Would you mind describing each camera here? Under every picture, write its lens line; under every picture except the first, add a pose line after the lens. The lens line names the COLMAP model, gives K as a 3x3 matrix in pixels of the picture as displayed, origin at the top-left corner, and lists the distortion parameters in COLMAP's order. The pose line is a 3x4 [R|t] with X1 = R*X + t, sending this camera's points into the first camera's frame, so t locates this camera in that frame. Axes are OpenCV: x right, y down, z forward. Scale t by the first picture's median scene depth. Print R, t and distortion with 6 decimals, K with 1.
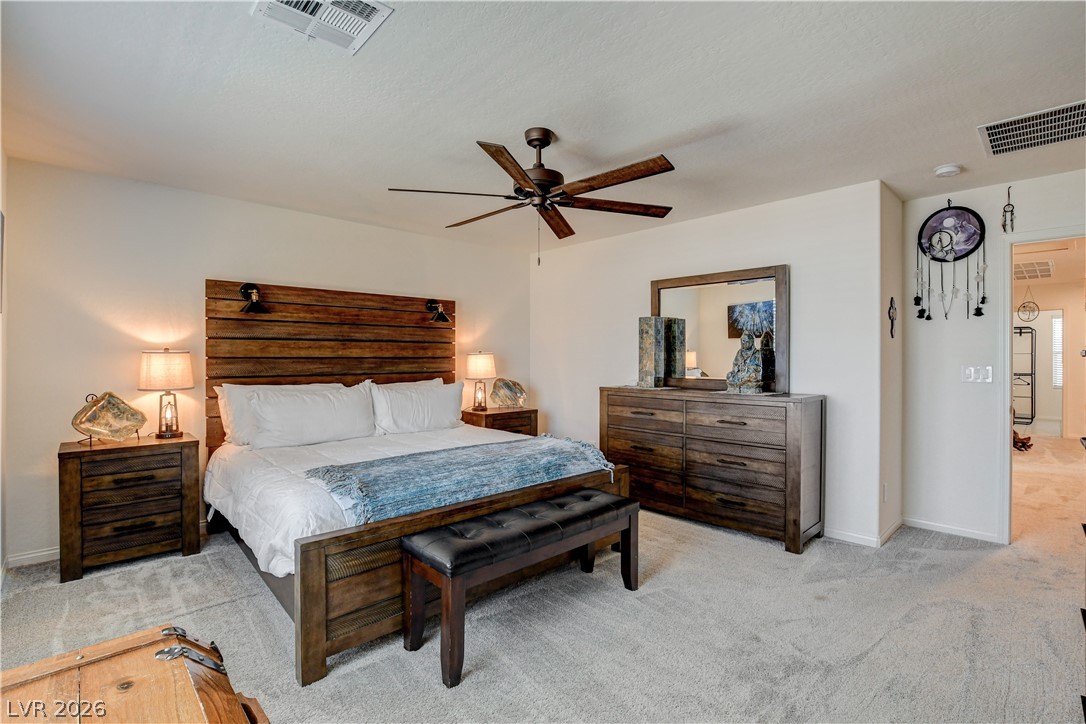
lens RADIAL K [[506.3, 0, 546.3], [0, 506.3, 365.1], [0, 0, 1]] dist [-0.018074, 0.000150]
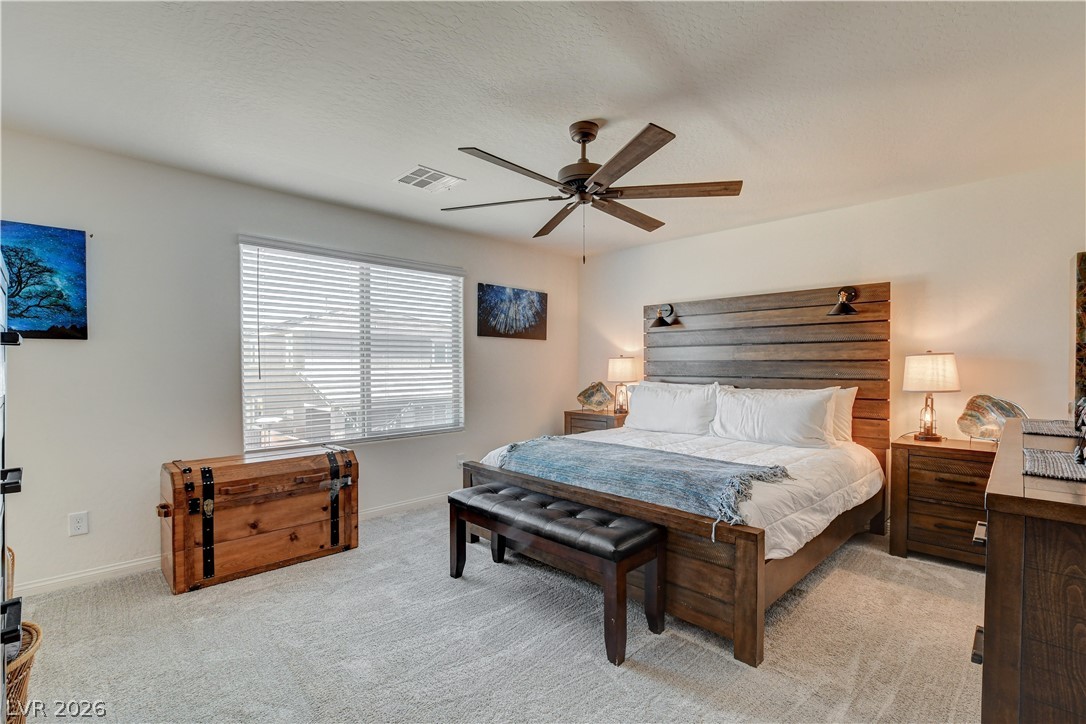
lens RADIAL K [[506.3, 0, 546.3], [0, 506.3, 365.1], [0, 0, 1]] dist [-0.018074, 0.000150]
pose [[0.034386, 0.006044, -0.999390, 0.589843], [-0.011578, 0.999917, 0.005648, -0.006990], [0.999342, 0.011377, 0.034453, 0.542576]]
